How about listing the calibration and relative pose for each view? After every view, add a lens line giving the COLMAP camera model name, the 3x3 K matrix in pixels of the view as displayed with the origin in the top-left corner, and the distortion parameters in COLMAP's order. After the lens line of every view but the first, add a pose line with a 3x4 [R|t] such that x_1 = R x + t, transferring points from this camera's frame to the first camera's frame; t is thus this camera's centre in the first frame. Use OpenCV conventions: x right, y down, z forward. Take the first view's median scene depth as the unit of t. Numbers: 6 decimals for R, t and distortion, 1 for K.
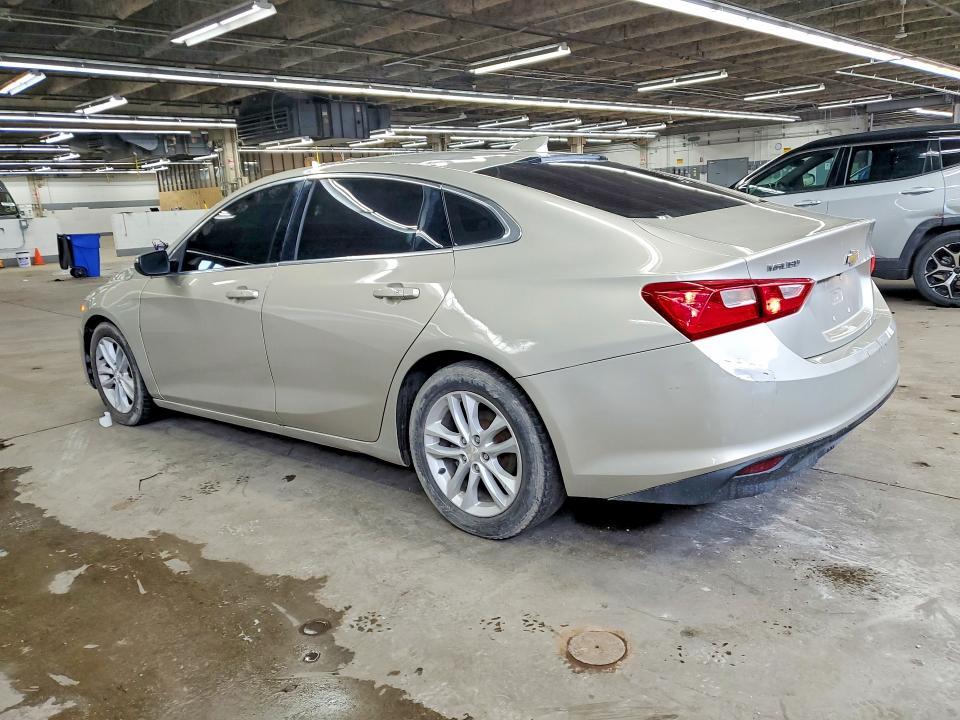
lens RADIAL K [[751.0, 0, 480.0], [0, 751.0, 360.0], [0, 0, 1]] dist [0.014225, 0.003628]
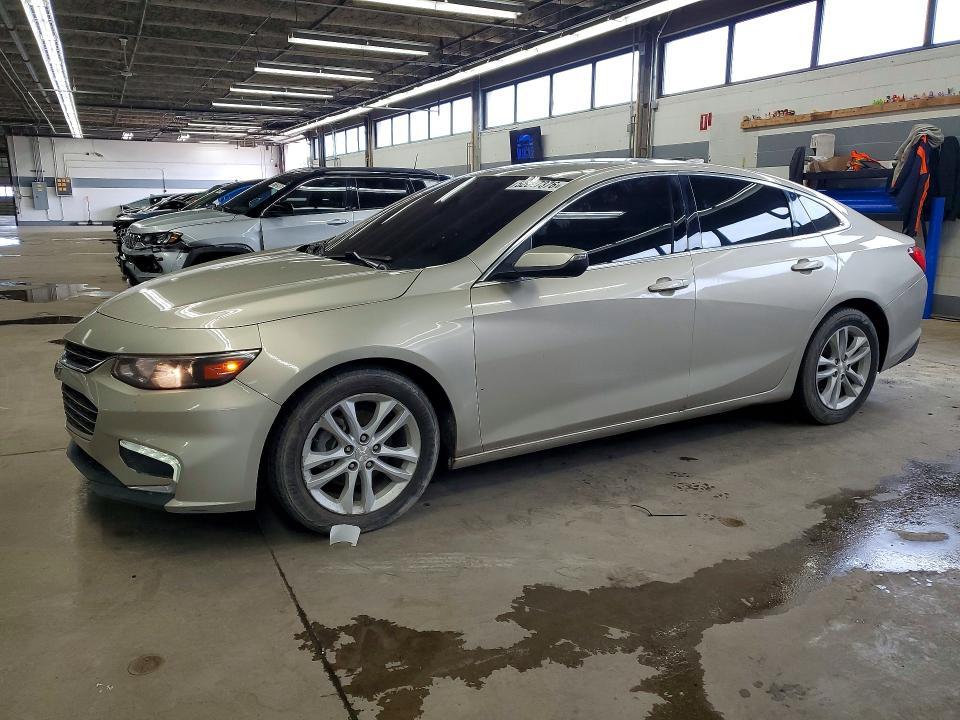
lens RADIAL K [[751.0, 0, 480.0], [0, 751.0, 360.0], [0, 0, 1]] dist [0.014225, 0.003628]
pose [[0.339071, -0.143912, 0.929688, -1.233771], [0.175535, 0.980553, 0.087765, -0.112669], [-0.924239, 0.133434, 0.357739, 0.831246]]
